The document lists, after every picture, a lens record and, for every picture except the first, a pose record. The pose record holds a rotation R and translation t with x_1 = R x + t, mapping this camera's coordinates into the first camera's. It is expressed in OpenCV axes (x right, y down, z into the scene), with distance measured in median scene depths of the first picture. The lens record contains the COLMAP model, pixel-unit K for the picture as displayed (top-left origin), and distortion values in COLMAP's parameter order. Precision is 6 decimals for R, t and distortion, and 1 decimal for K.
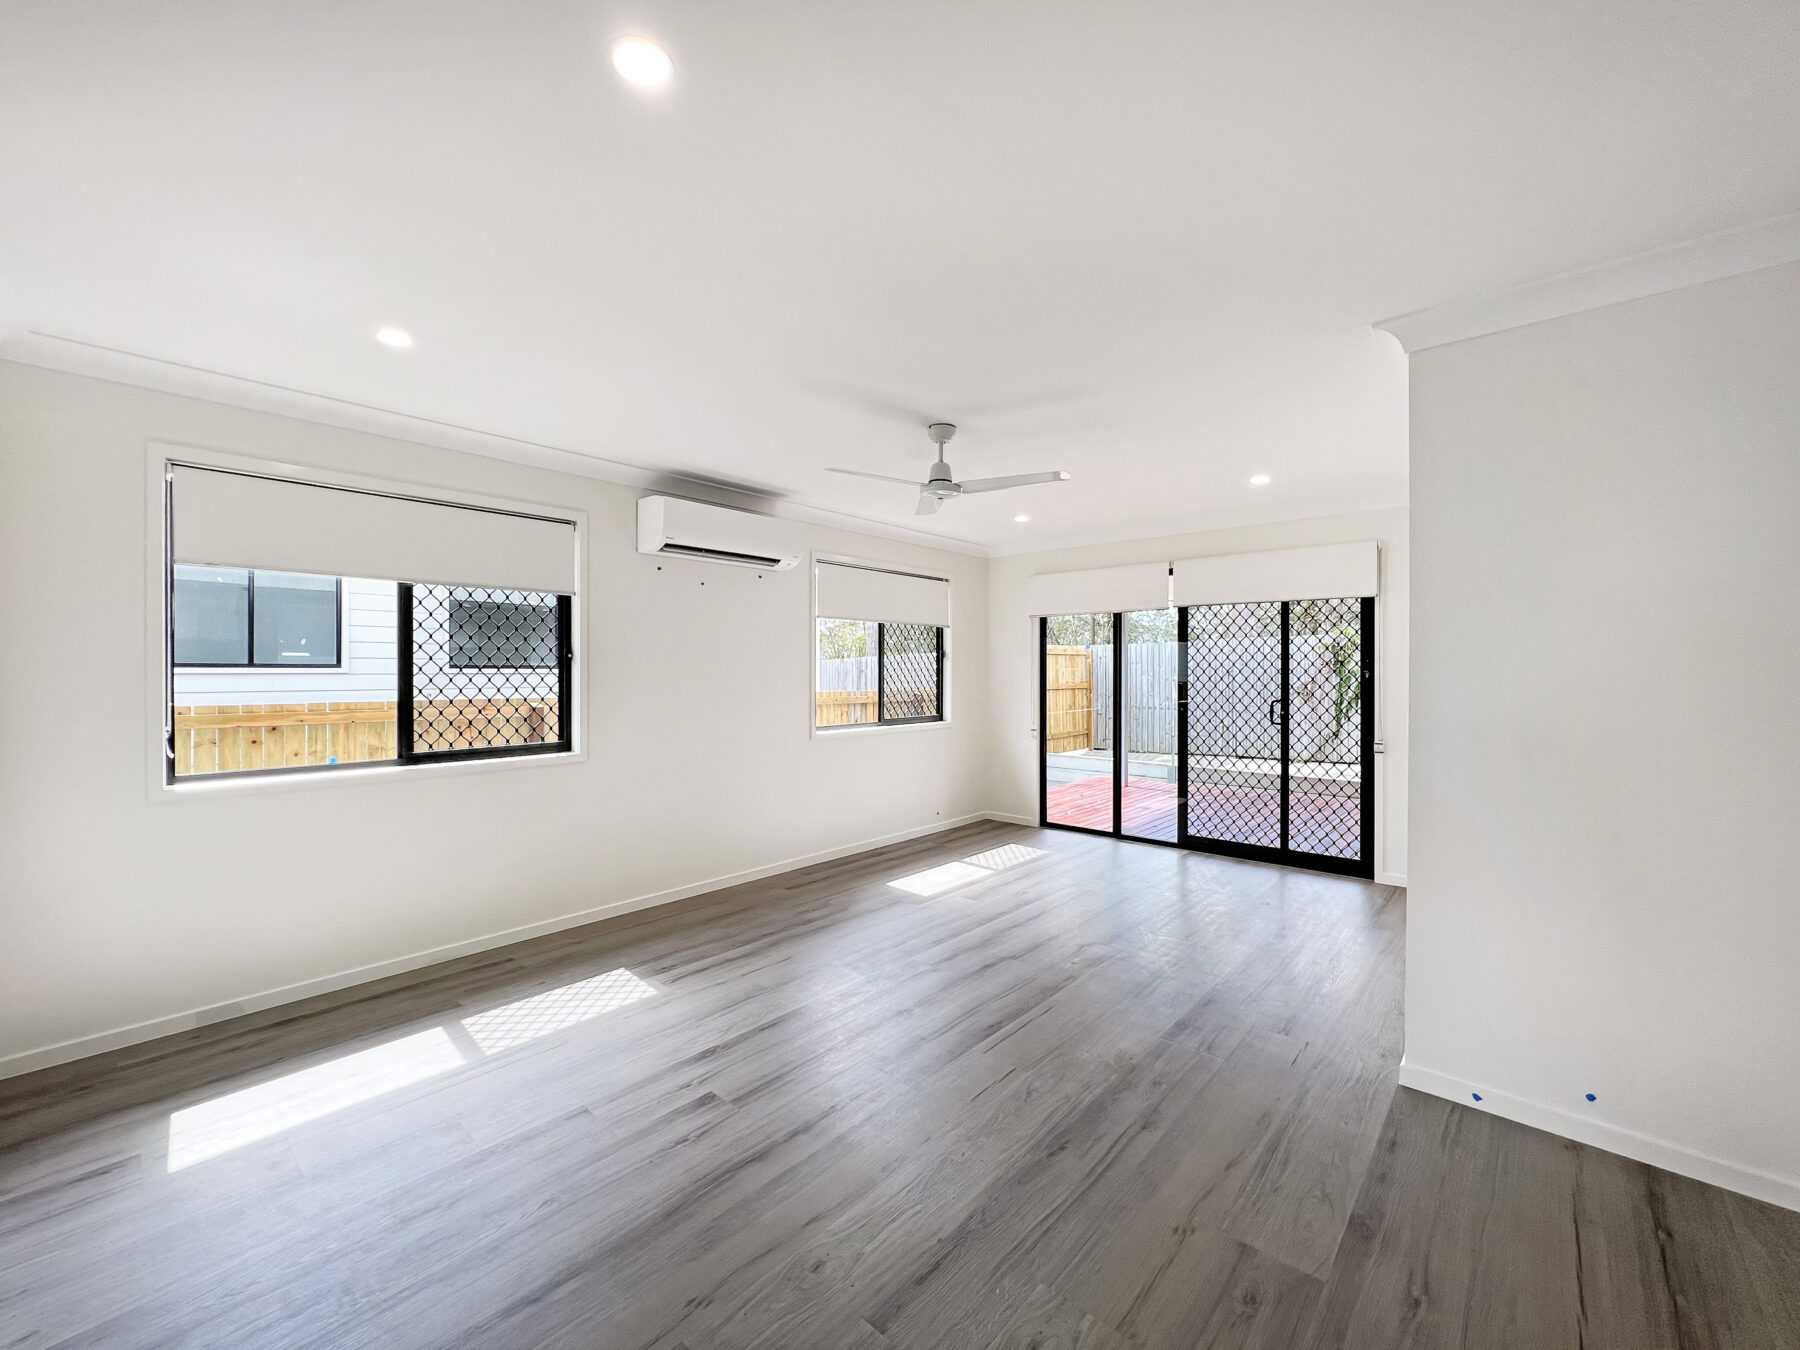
lens RADIAL K [[728.4, 0, 905.9], [0, 728.4, 671.2], [0, 0, 1]] dist [0.002105, 0.000311]
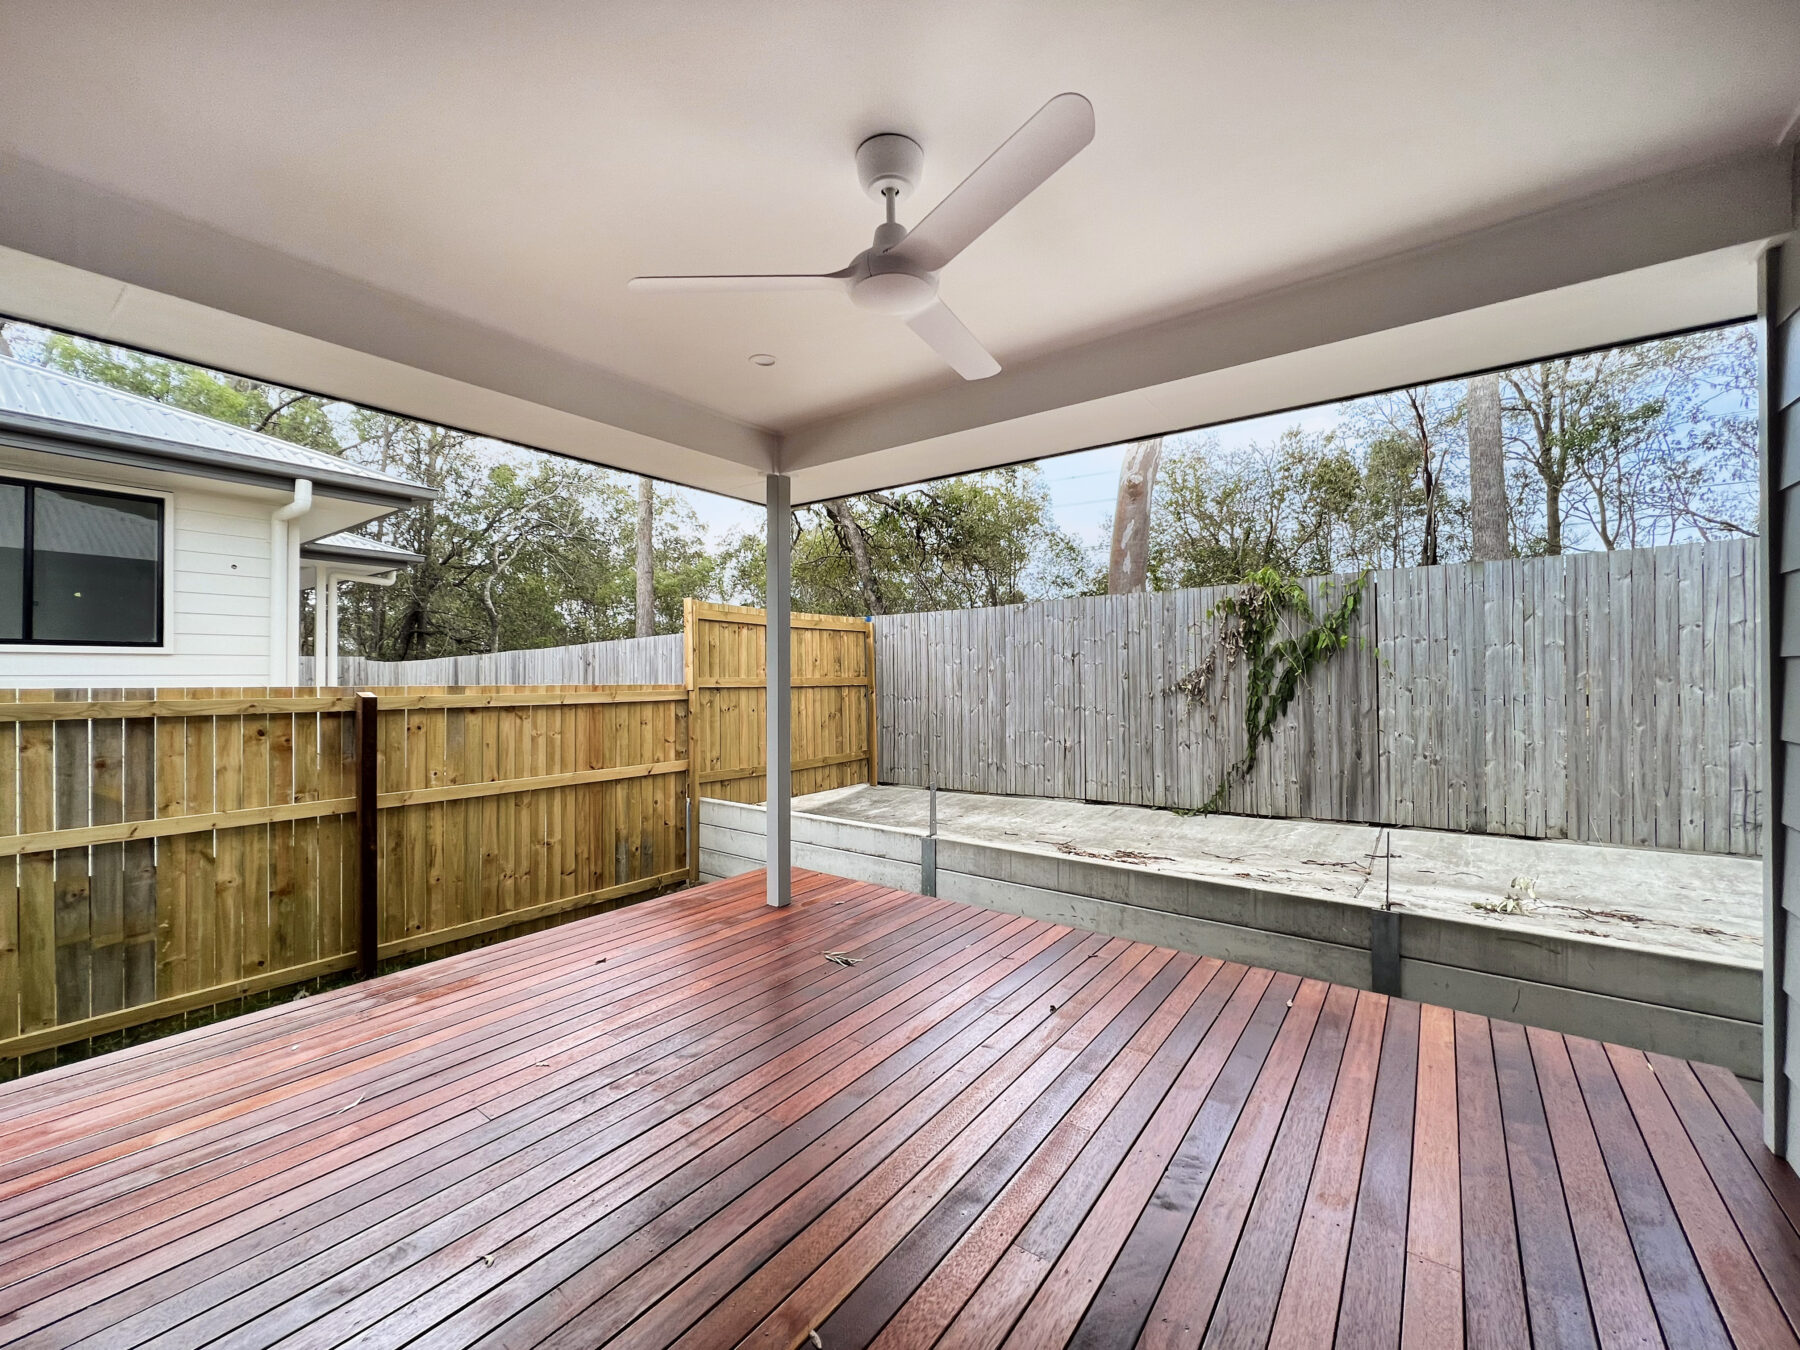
lens RADIAL K [[728.4, 0, 898.8], [0, 728.4, 665.6], [0, 0, 1]] dist [0.002105, 0.000311]
pose [[0.996930, -0.008344, 0.077856, 0.543532], [0.008828, 0.999944, -0.005879, 0.024288], [-0.077802, 0.006548, 0.996947, 0.902810]]
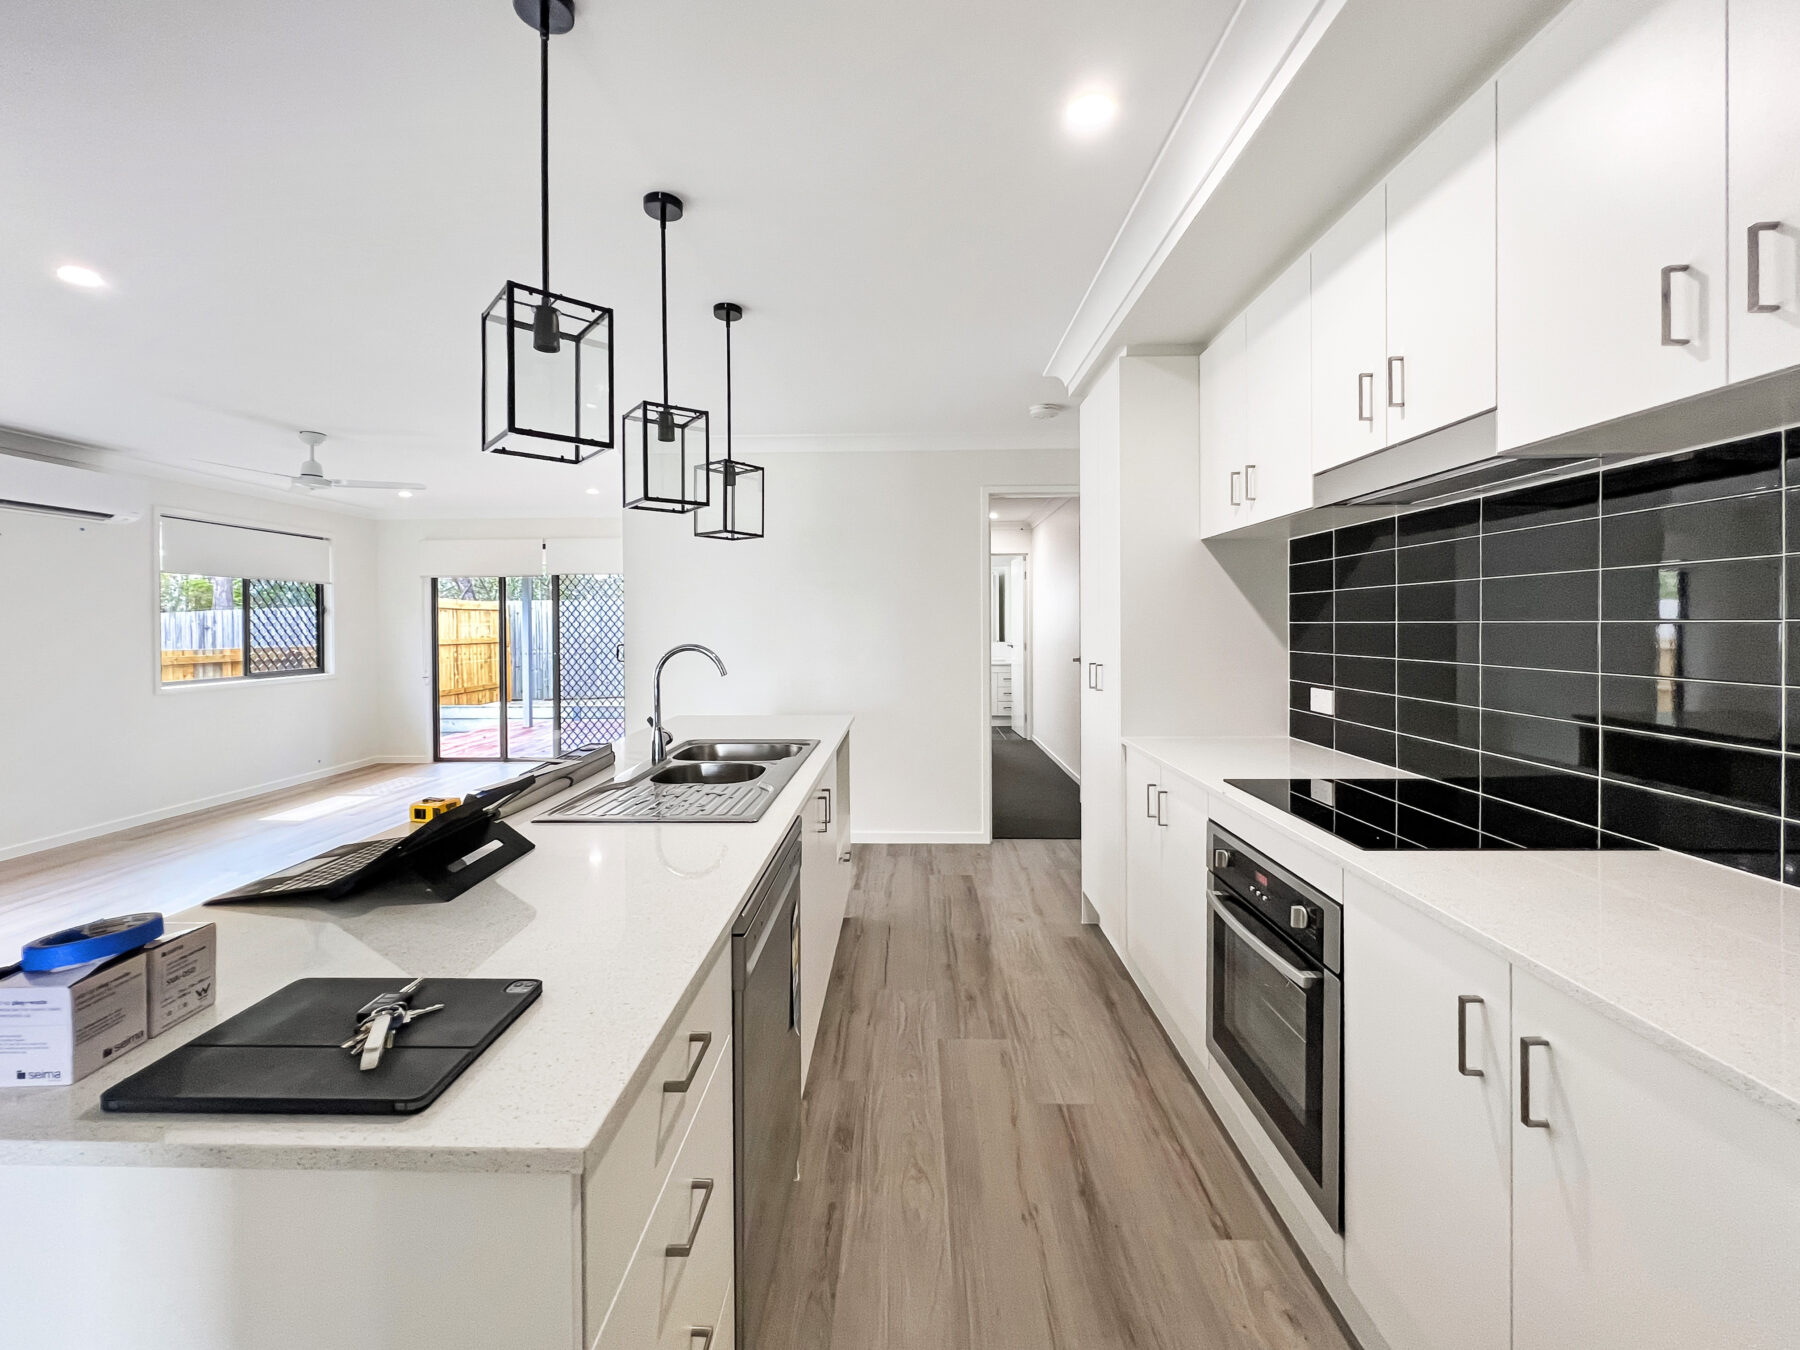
lens RADIAL K [[728.4, 0, 875.2], [0, 728.4, 630.4], [0, 0, 1]] dist [0.002105, 0.000311]
pose [[0.772888, -0.011417, 0.634440, -0.002099], [0.007846, 0.999934, 0.008435, 0.004067], [-0.634494, -0.001542, 0.772926, -0.327655]]
